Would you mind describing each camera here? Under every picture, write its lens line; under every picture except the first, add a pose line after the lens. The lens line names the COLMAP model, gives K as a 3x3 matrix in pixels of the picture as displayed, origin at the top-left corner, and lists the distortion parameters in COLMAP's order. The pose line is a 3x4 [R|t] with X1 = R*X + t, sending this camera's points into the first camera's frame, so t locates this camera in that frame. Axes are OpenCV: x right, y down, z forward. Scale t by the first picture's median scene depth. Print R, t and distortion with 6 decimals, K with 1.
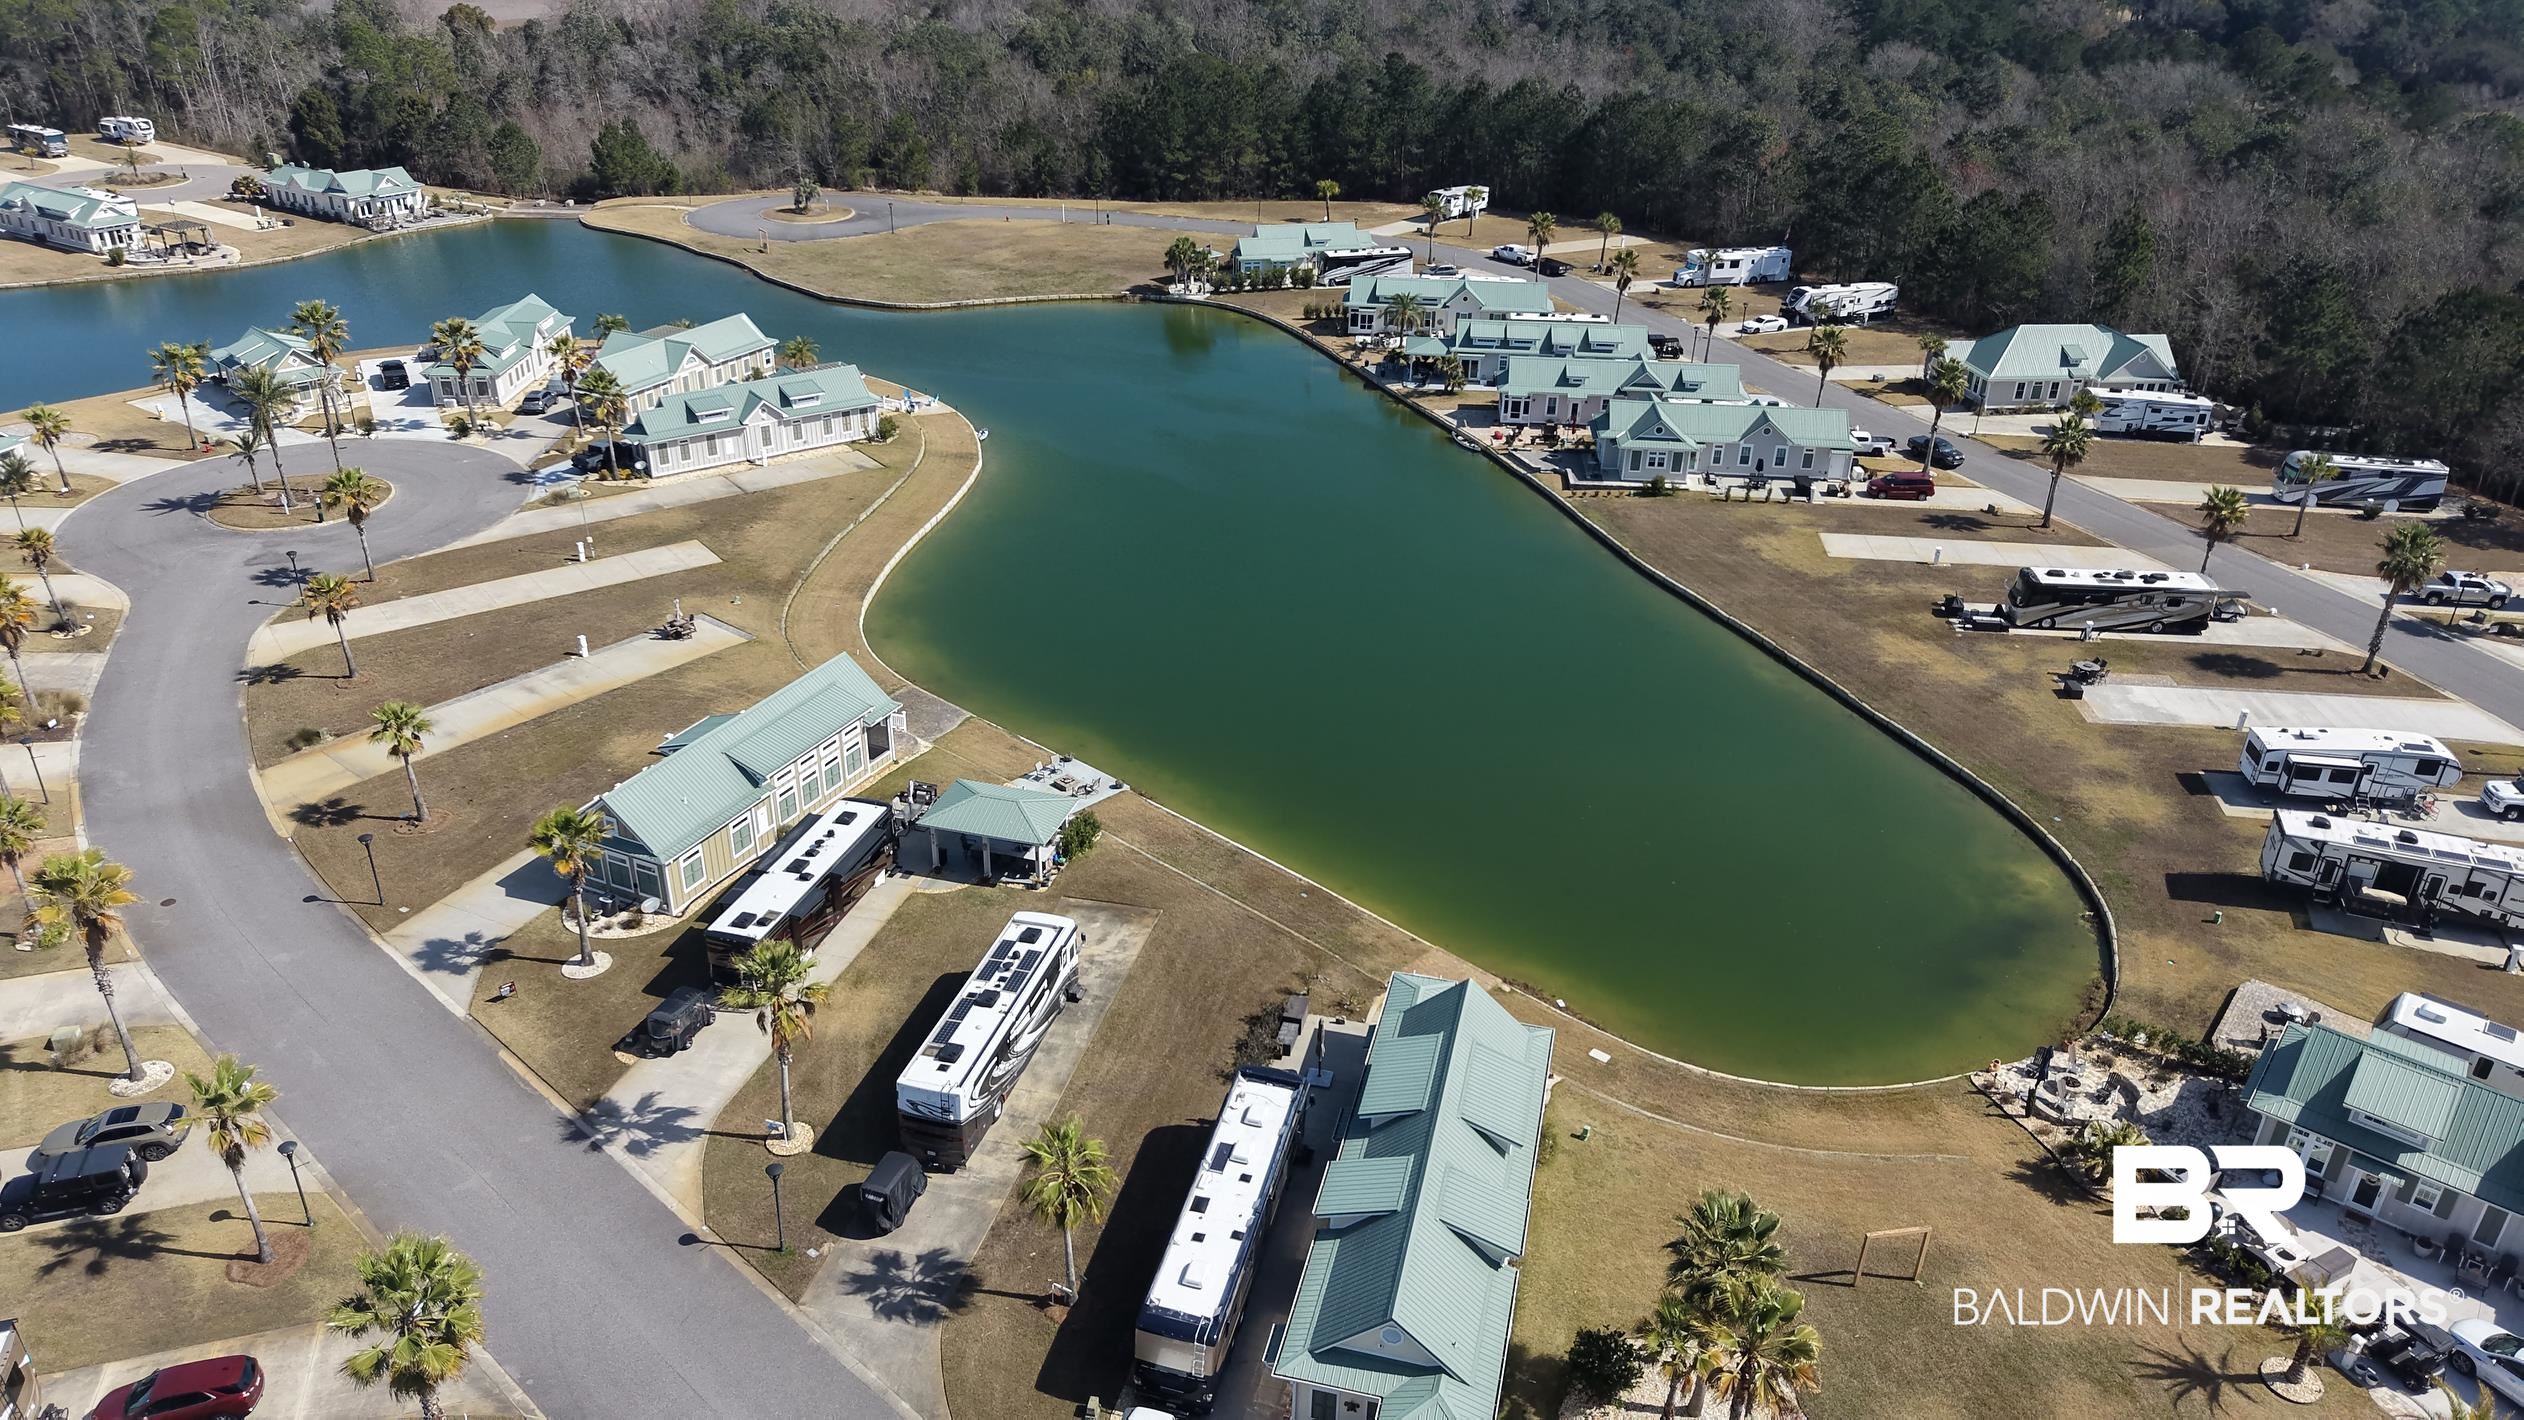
lens RADIAL K [[1841.4, 0, 1262.0], [0, 1841.4, 710.0], [0, 0, 1]] dist [0.060231, -0.000656]
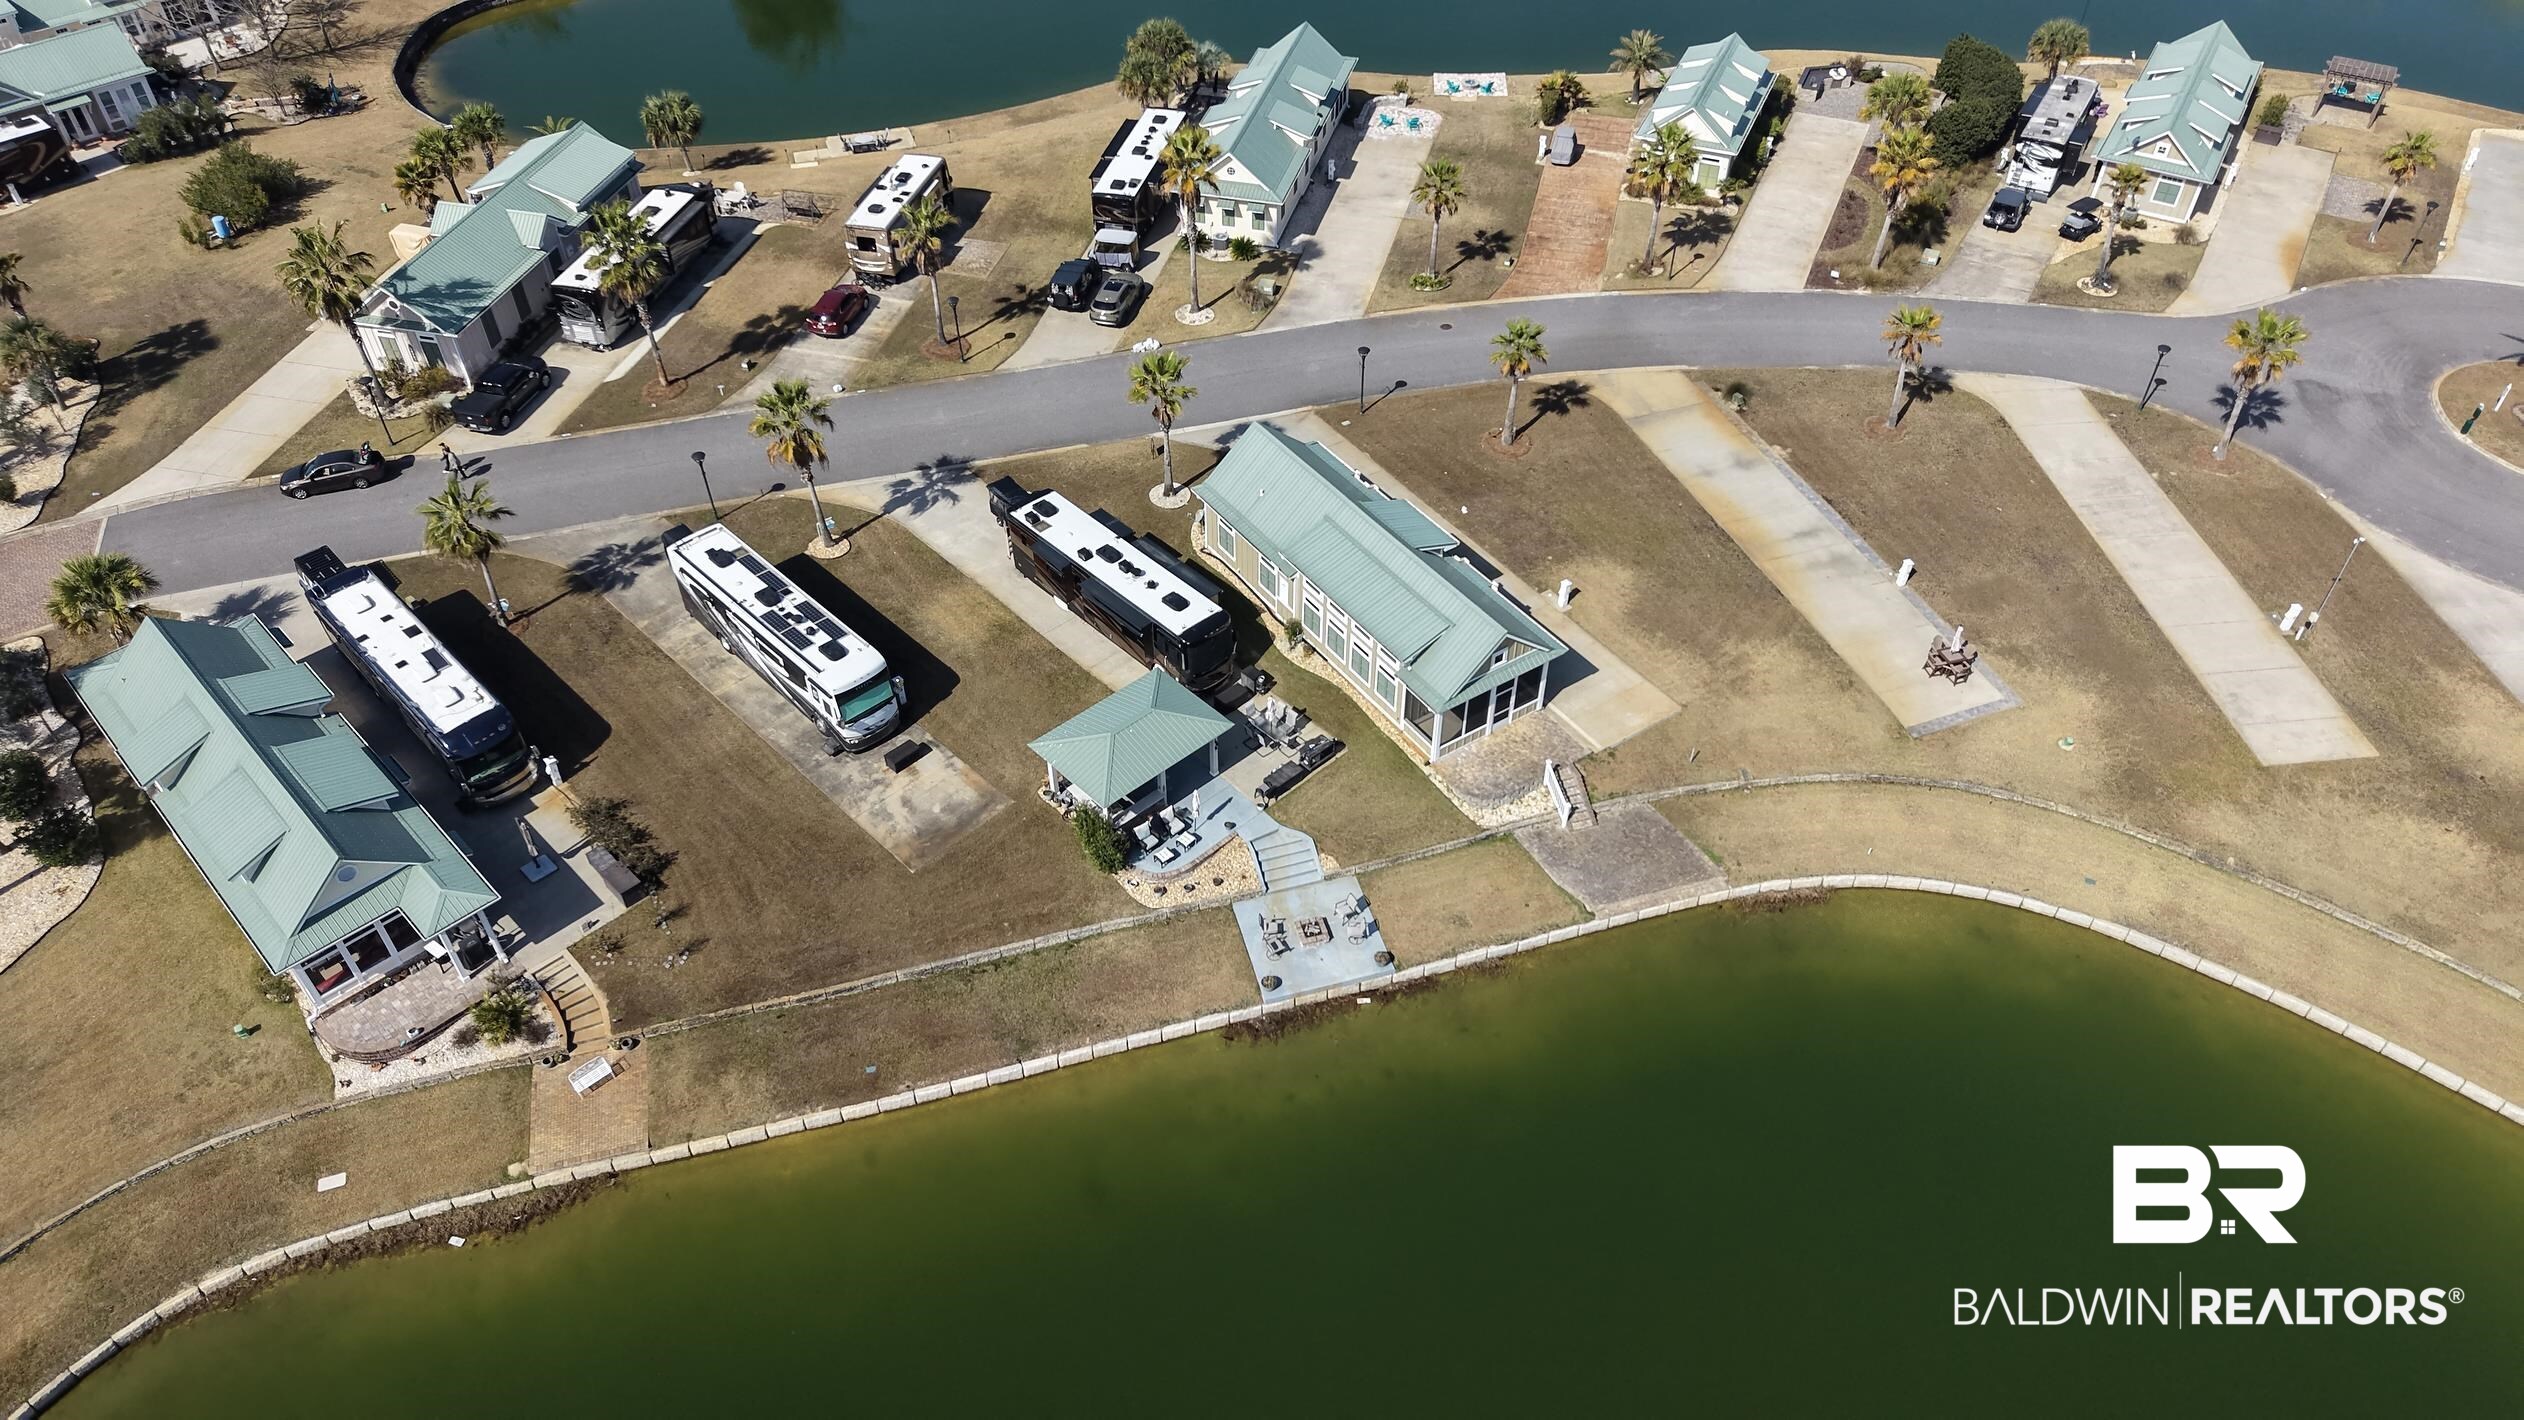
lens RADIAL K [[1783.4, 0, 1262.0], [0, 1783.4, 710.0], [0, 0, 1]] dist [0.033893, -0.001739]
pose [[-0.544332, 0.550462, -0.633004, 0.374796], [-0.362148, 0.526451, 0.769220, -0.691228], [0.756672, 0.647952, -0.087215, 1.367680]]
